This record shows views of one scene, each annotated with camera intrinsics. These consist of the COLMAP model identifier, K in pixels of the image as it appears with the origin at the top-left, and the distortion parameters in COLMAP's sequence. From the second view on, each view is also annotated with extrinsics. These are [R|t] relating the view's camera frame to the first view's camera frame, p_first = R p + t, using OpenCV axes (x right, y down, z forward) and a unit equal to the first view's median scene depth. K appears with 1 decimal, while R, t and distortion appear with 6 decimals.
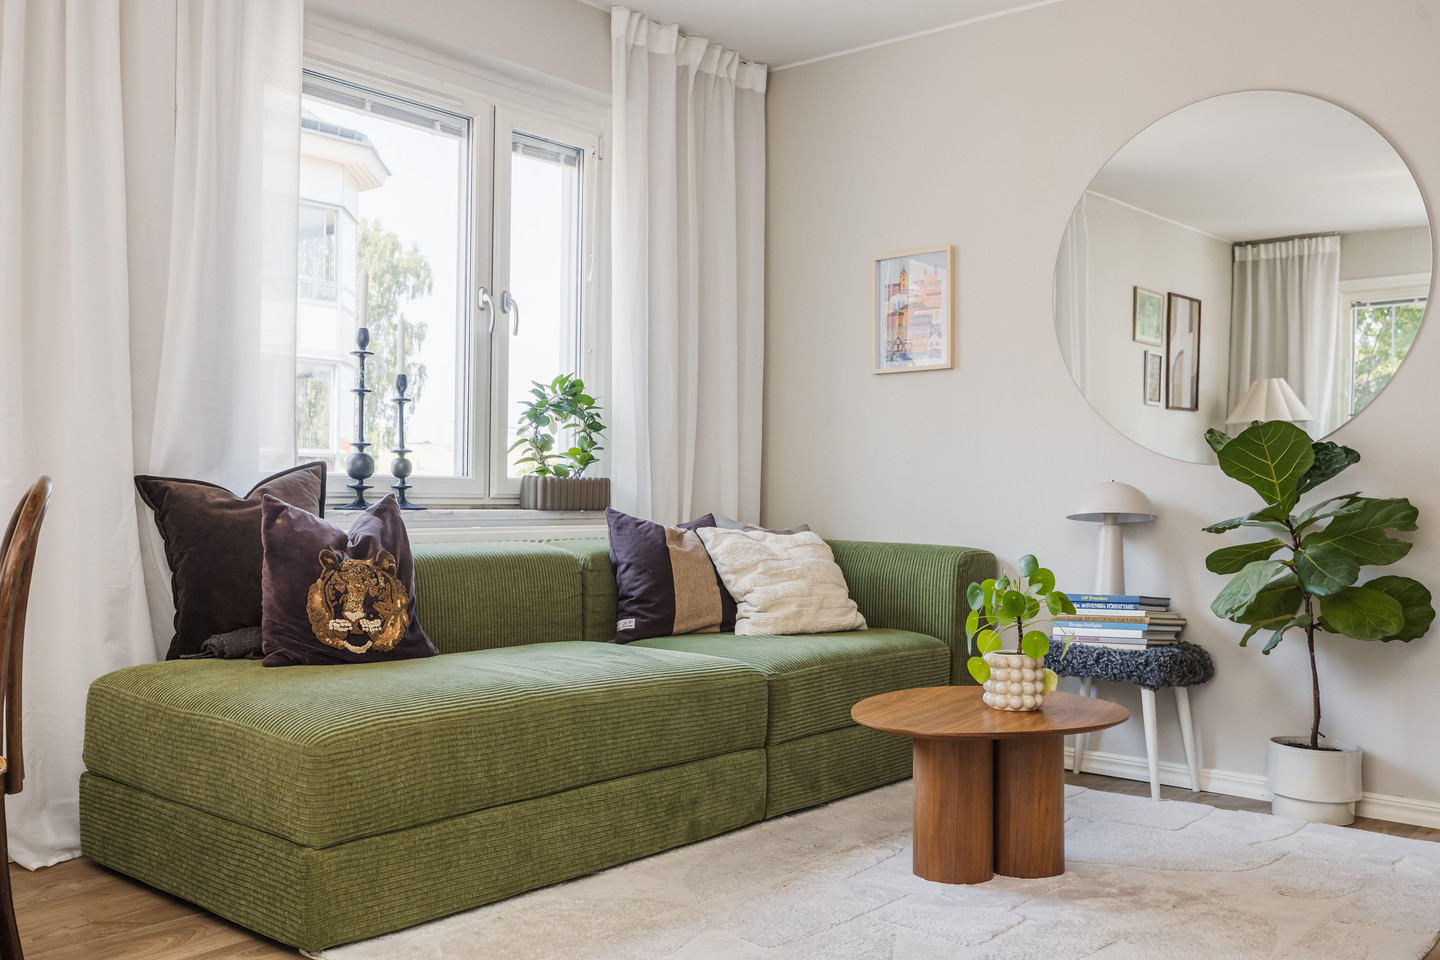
lens RADIAL K [[1296.3, 0, 719.8], [0, 1296.3, 490.0], [0, 0, 1]] dist [-0.022577, 0.018986]
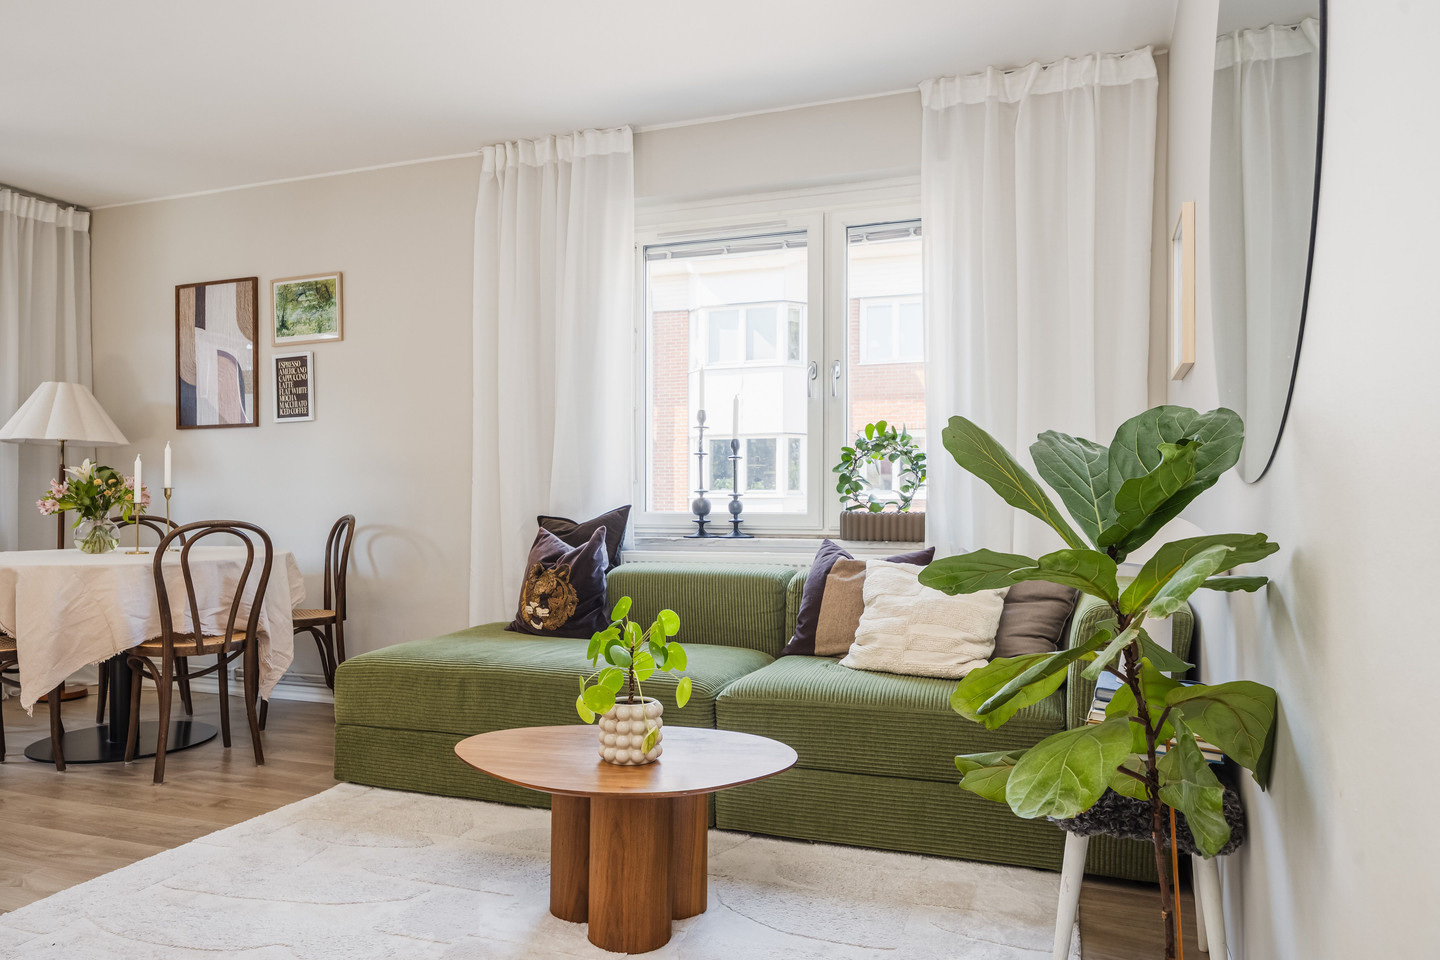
lens RADIAL K [[960.7, 0, 728.2], [0, 960.7, 508.8], [0, 0, 1]] dist [0.002083, -0.001997]
pose [[0.351004, -0.009329, -0.936327, 0.894915], [0.002919, 0.999956, -0.008869, -0.008324], [0.936369, 0.000380, 0.351016, 0.809816]]
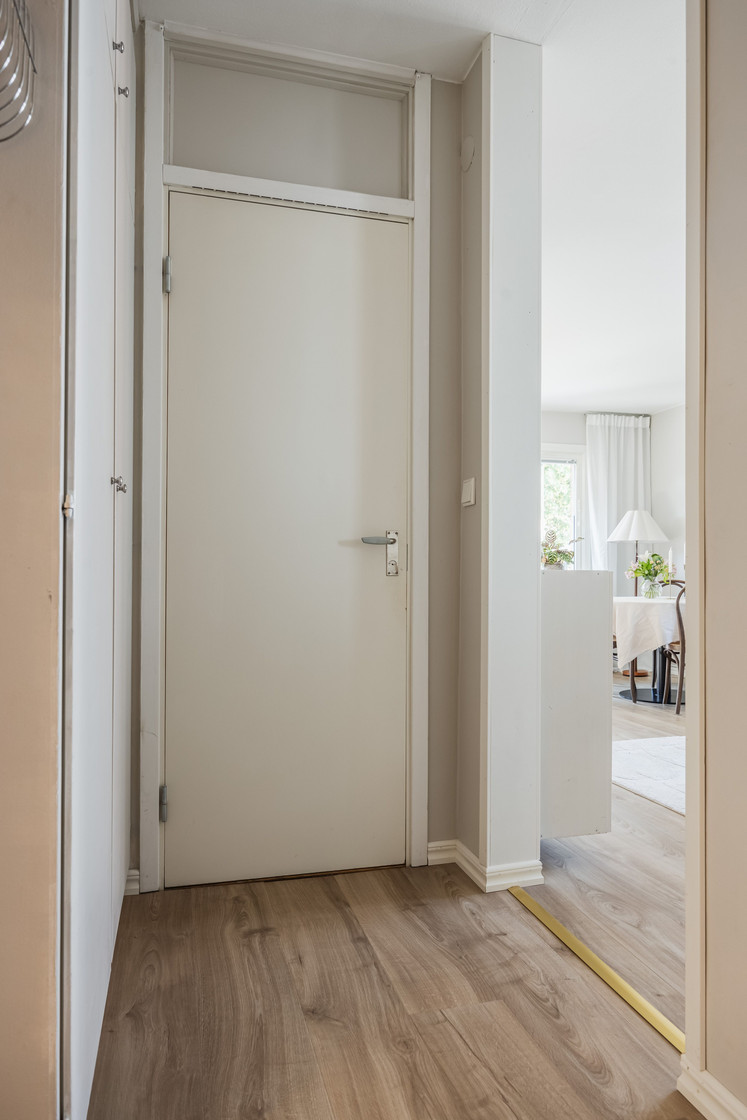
lens RADIAL K [[727.8, 0, 378.8], [0, 727.8, 571.0], [0, 0, 1]] dist [-0.007346, 0.000842]
pose [[-0.556604, -0.023588, -0.830443, 1.355145], [-0.012216, 0.999721, -0.020209, 0.011592], [0.830688, -0.001103, -0.556737, 0.932347]]
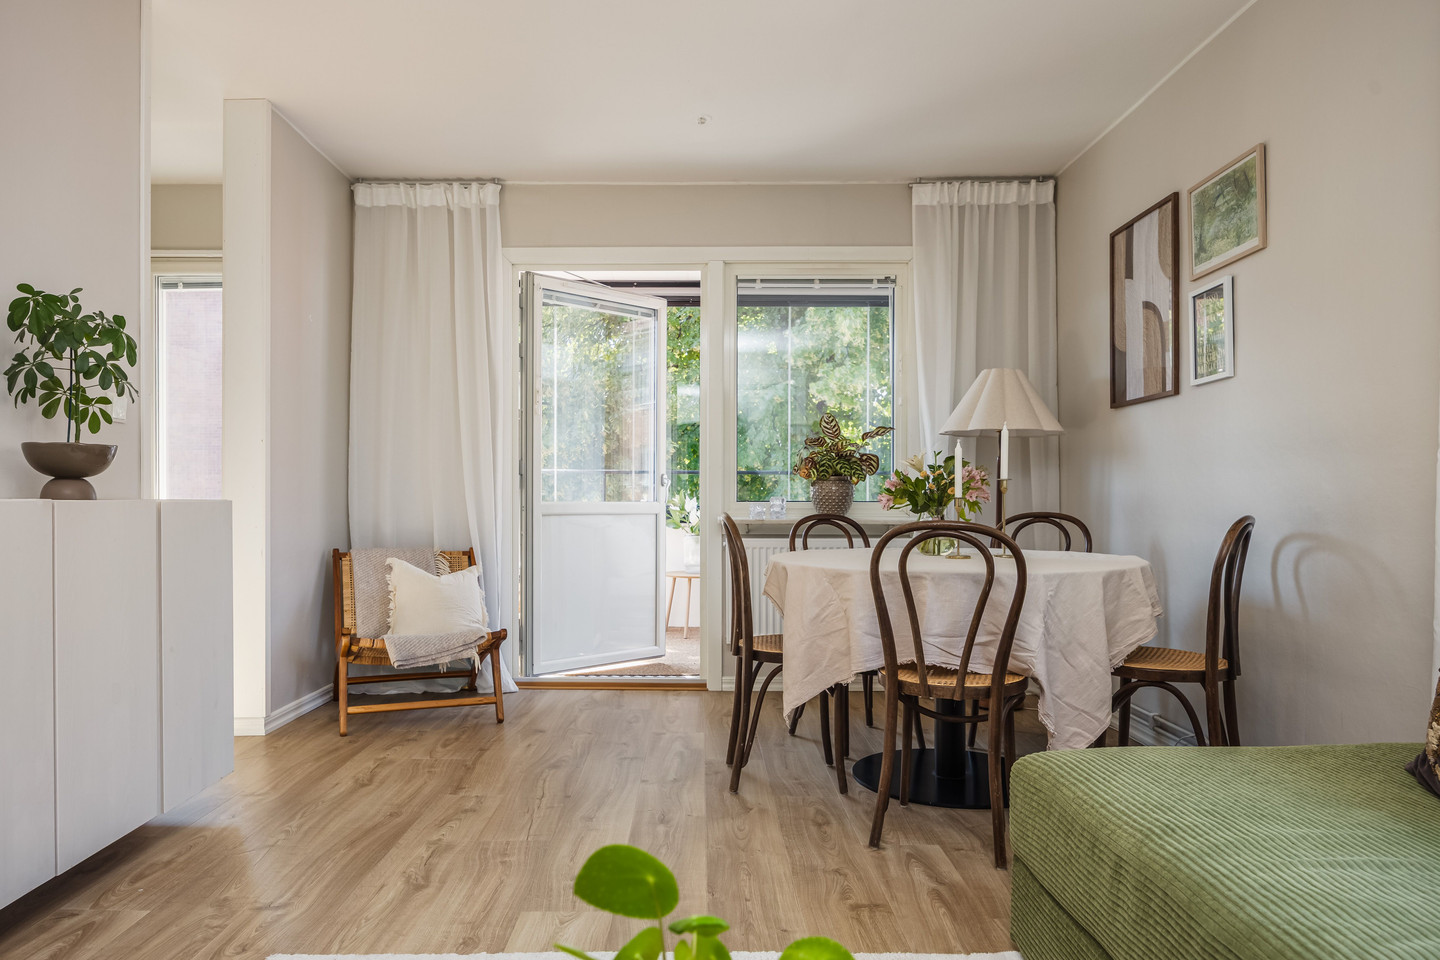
lens RADIAL K [[935.8, 0, 690.2], [0, 935.8, 503.9], [0, 0, 1]] dist [-0.007346, 0.000842]
pose [[-0.761593, -0.012354, -0.647938, 0.339937], [-0.013841, 0.999900, -0.002796, -0.015174], [0.647908, 0.006839, -0.761688, 1.115528]]
